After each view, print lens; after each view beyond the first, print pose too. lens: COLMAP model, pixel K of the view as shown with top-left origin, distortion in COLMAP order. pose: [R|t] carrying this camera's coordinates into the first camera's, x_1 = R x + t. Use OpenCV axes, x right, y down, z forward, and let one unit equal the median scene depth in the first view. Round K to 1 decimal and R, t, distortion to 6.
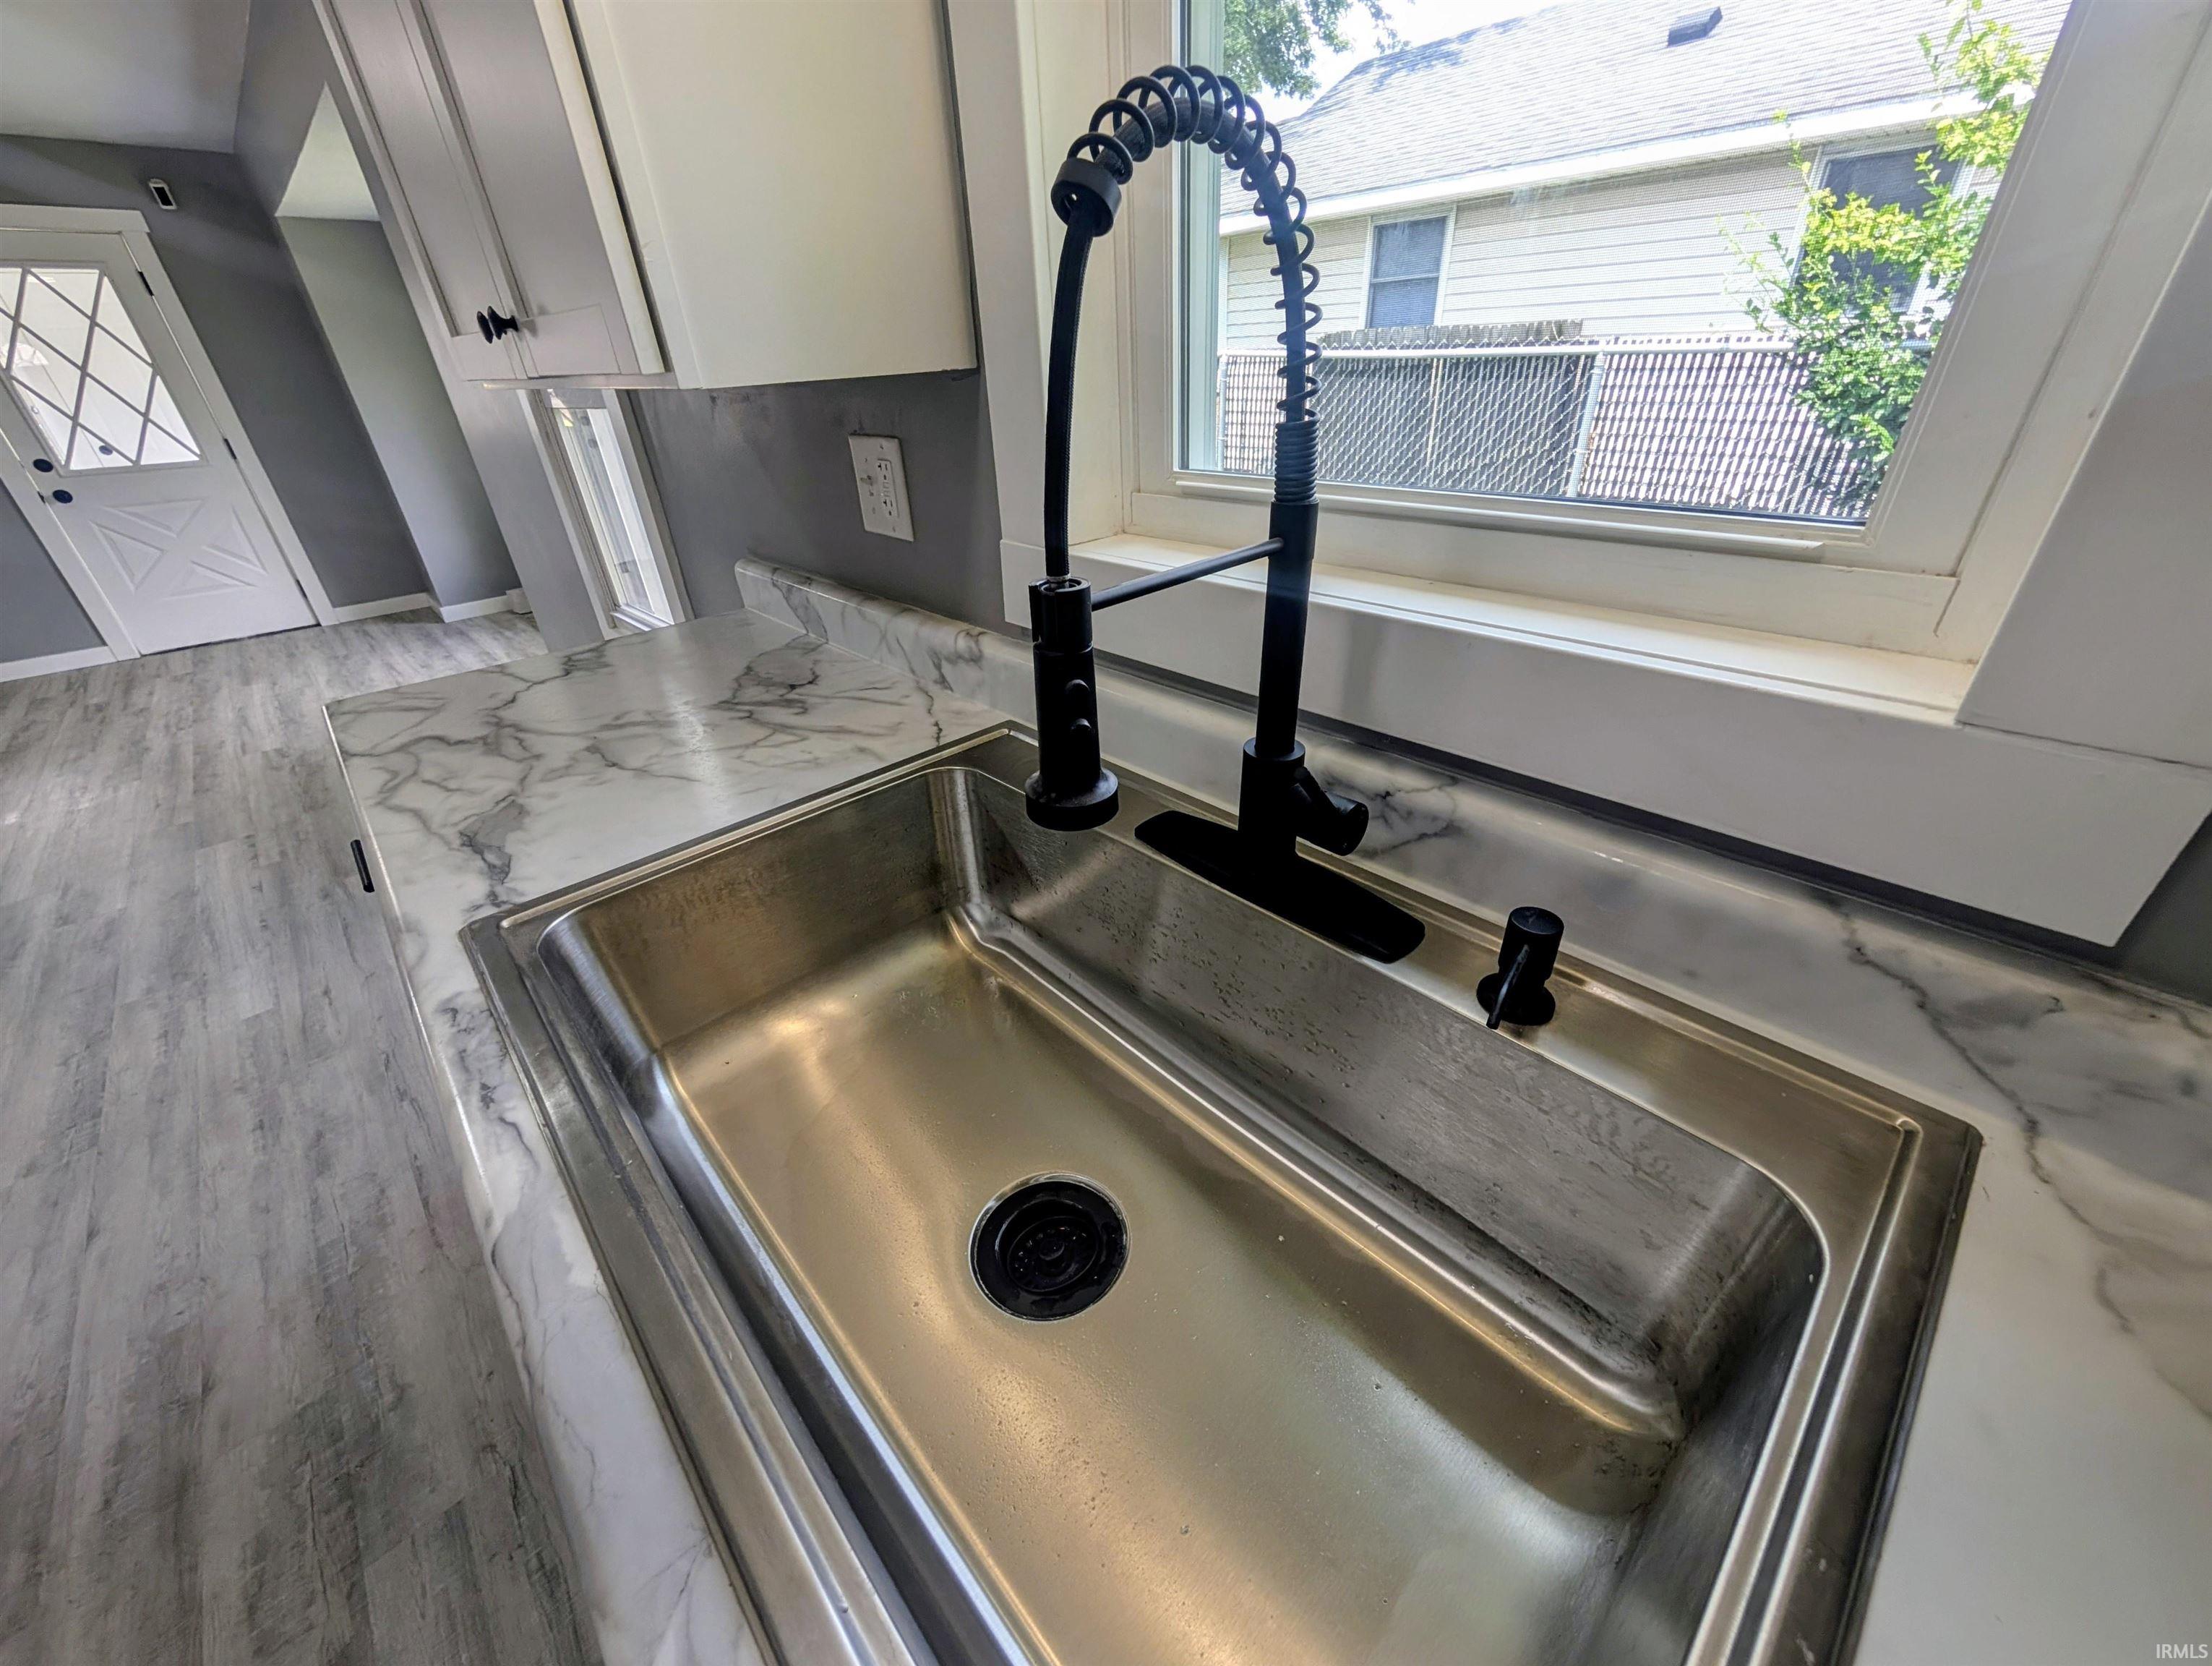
lens RADIAL K [[836.9, 0, 1095.8], [0, 836.9, 835.0], [0, 0, 1]] dist [0.000841, 0.000067]
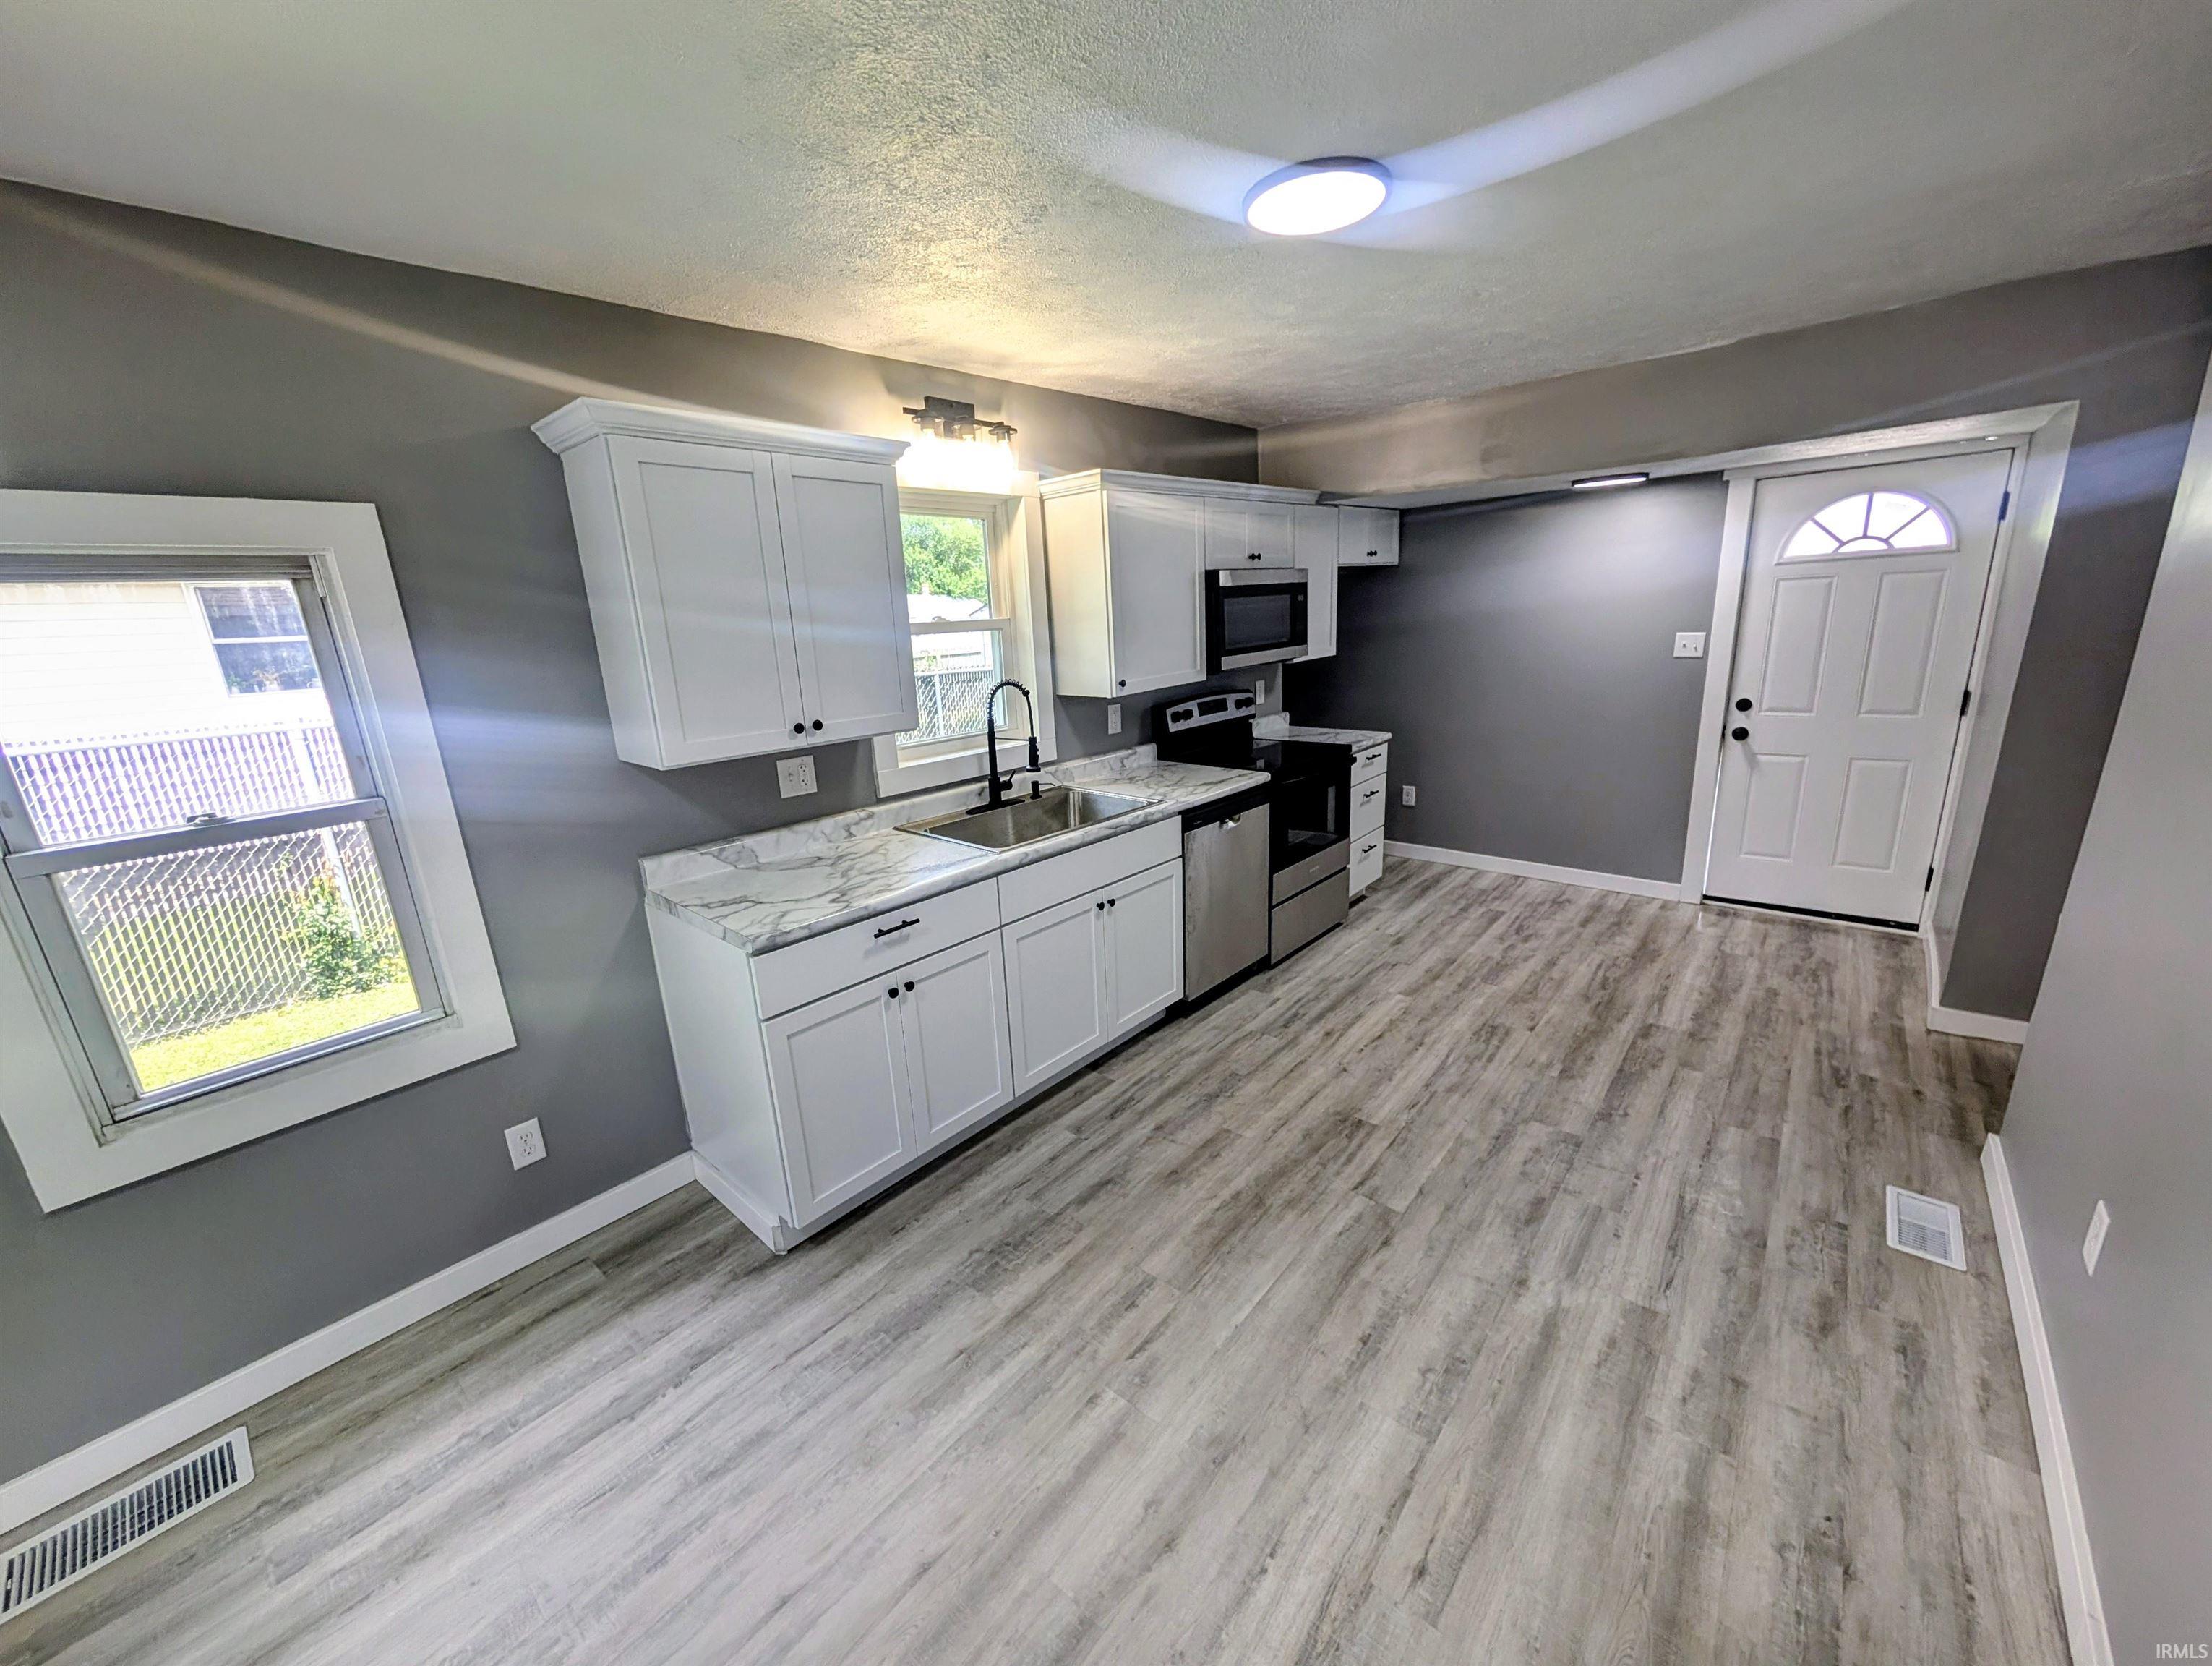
lens RADIAL K [[836.9, 0, 1093.5], [0, 836.9, 831.5], [0, 0, 1]] dist [0.000841, 0.000067]
pose [[-0.081229, -0.203771, 0.975643, -2.204829], [0.543821, 0.811268, 0.214717, -0.271353], [-0.835261, 0.548016, 0.044916, 0.205437]]
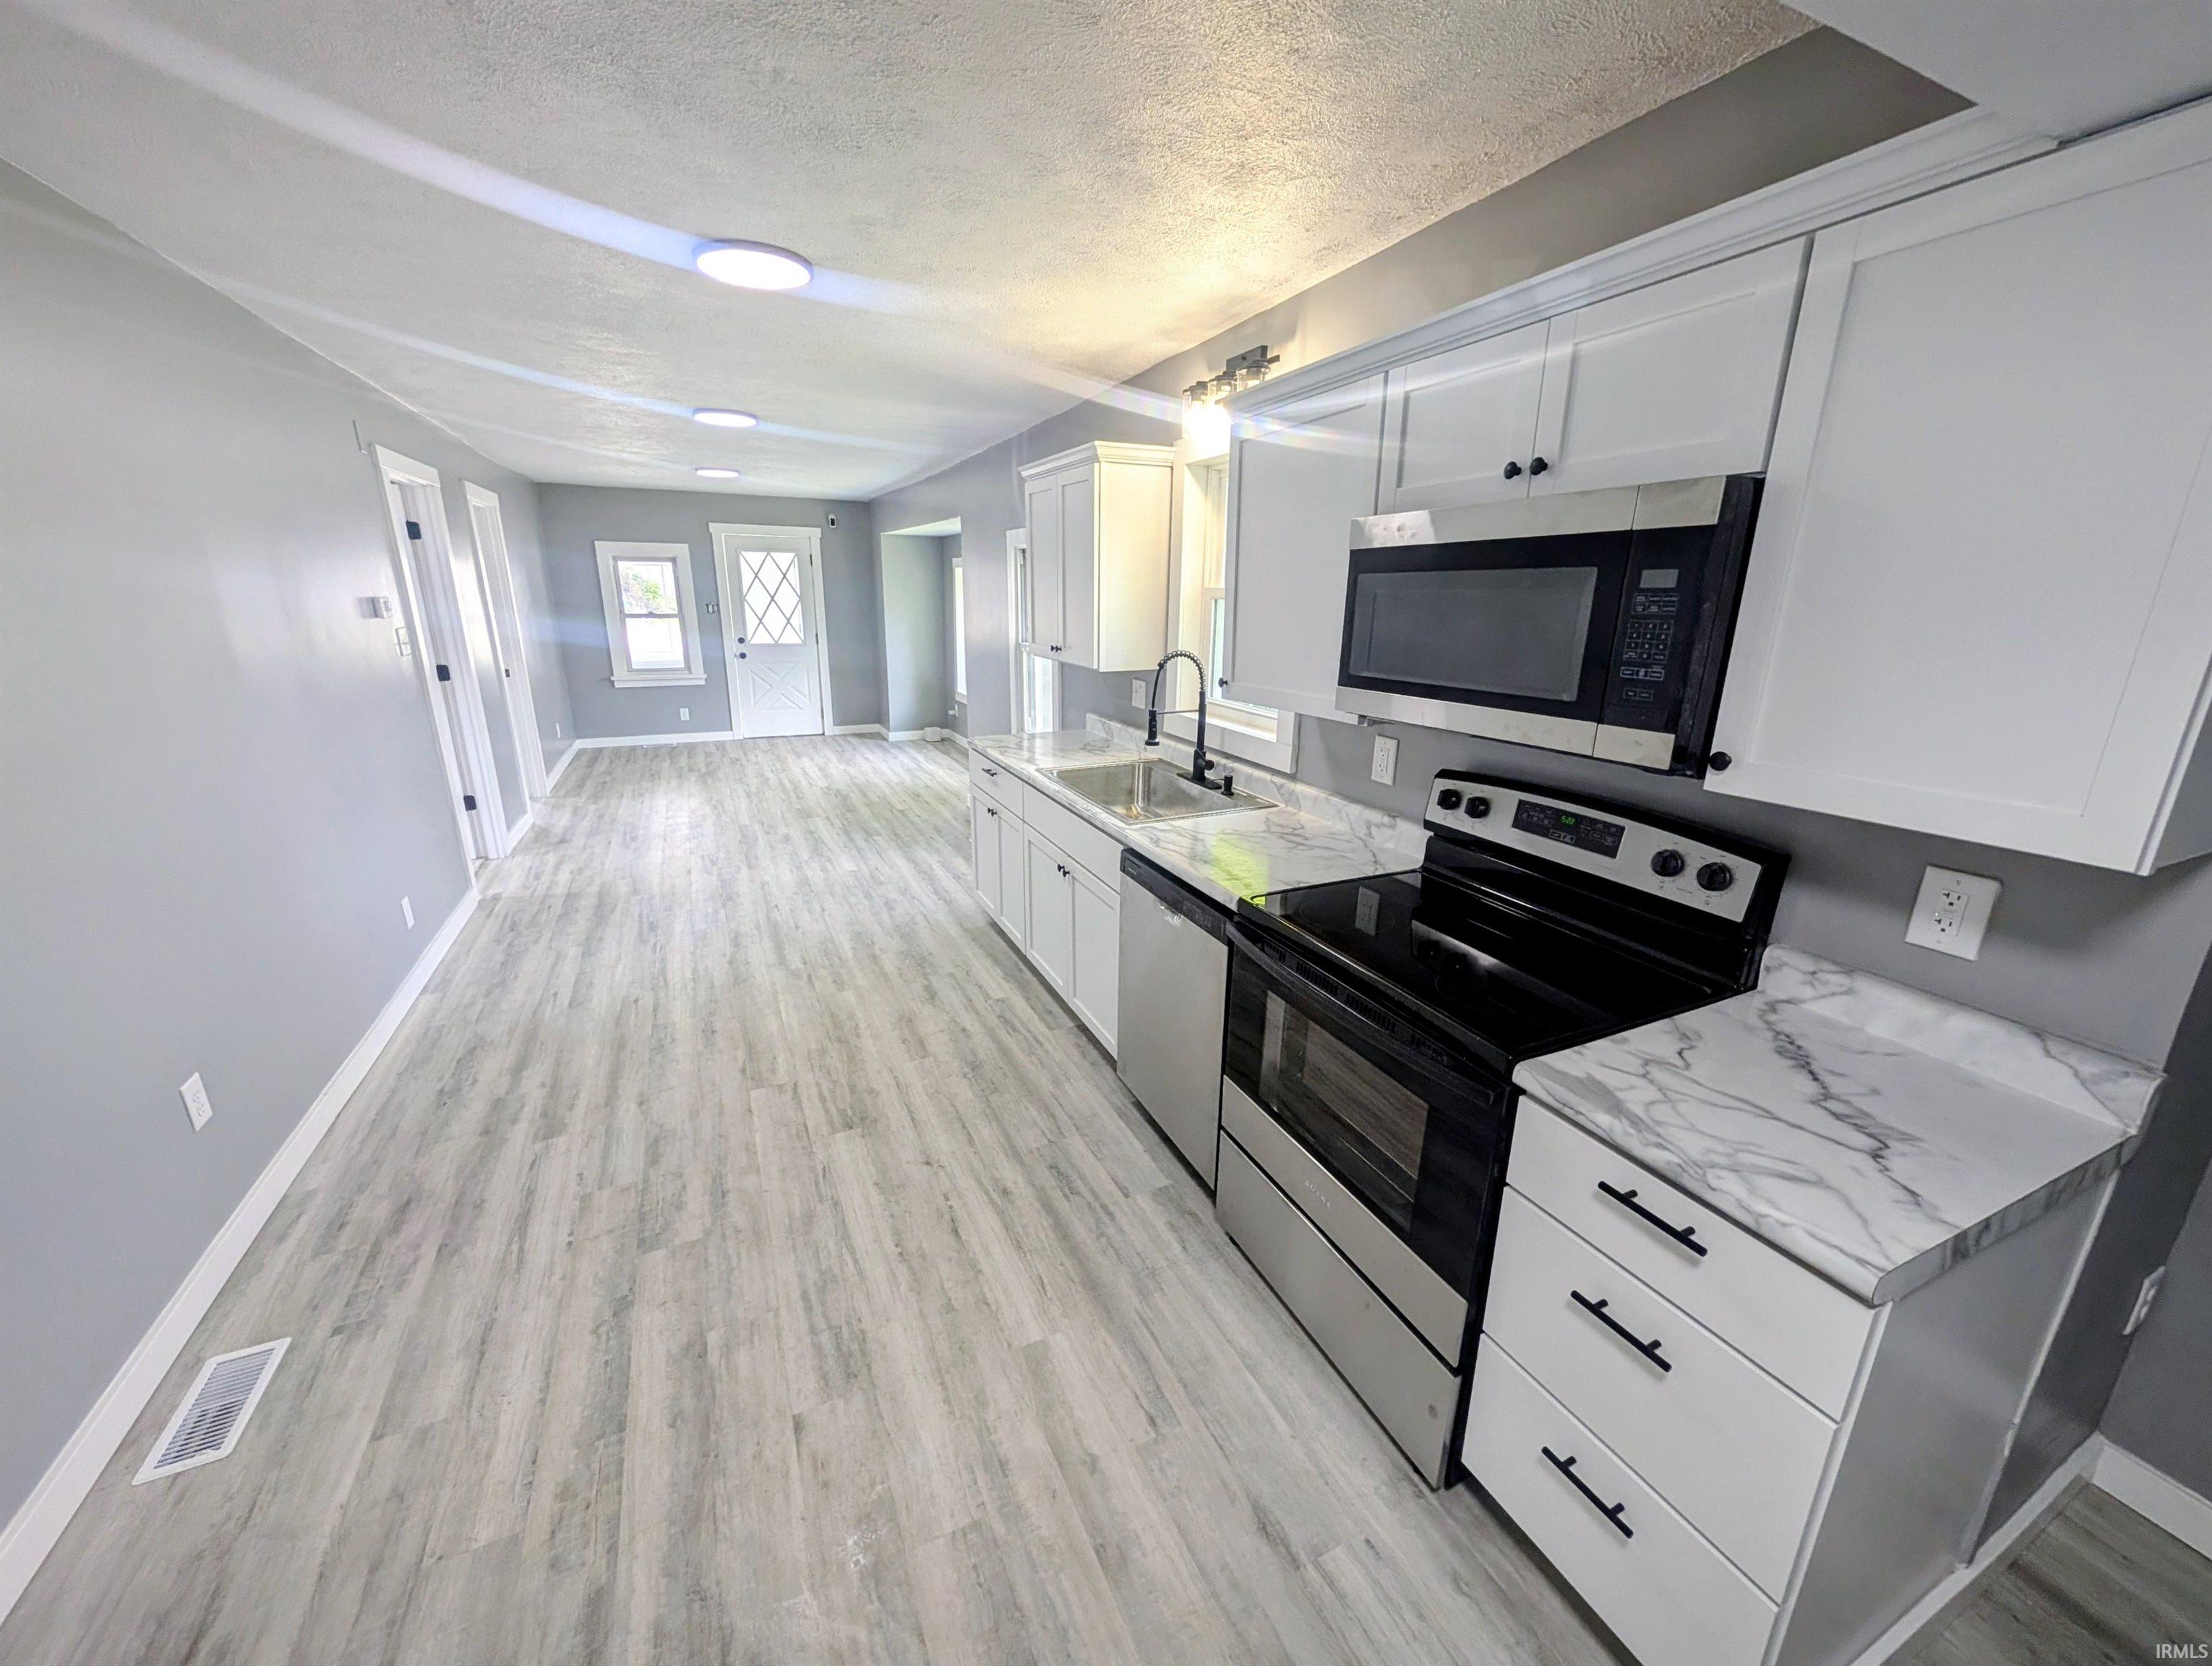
lens RADIAL K [[836.9, 0, 1099.1], [0, 836.9, 835.3], [0, 0, 1]] dist [0.000841, 0.000067]
pose [[0.947130, 0.145113, -0.286159, 0.518254], [-0.206402, 0.958401, -0.197142, 0.671233], [0.245648, 0.245783, 0.937682, -1.669314]]
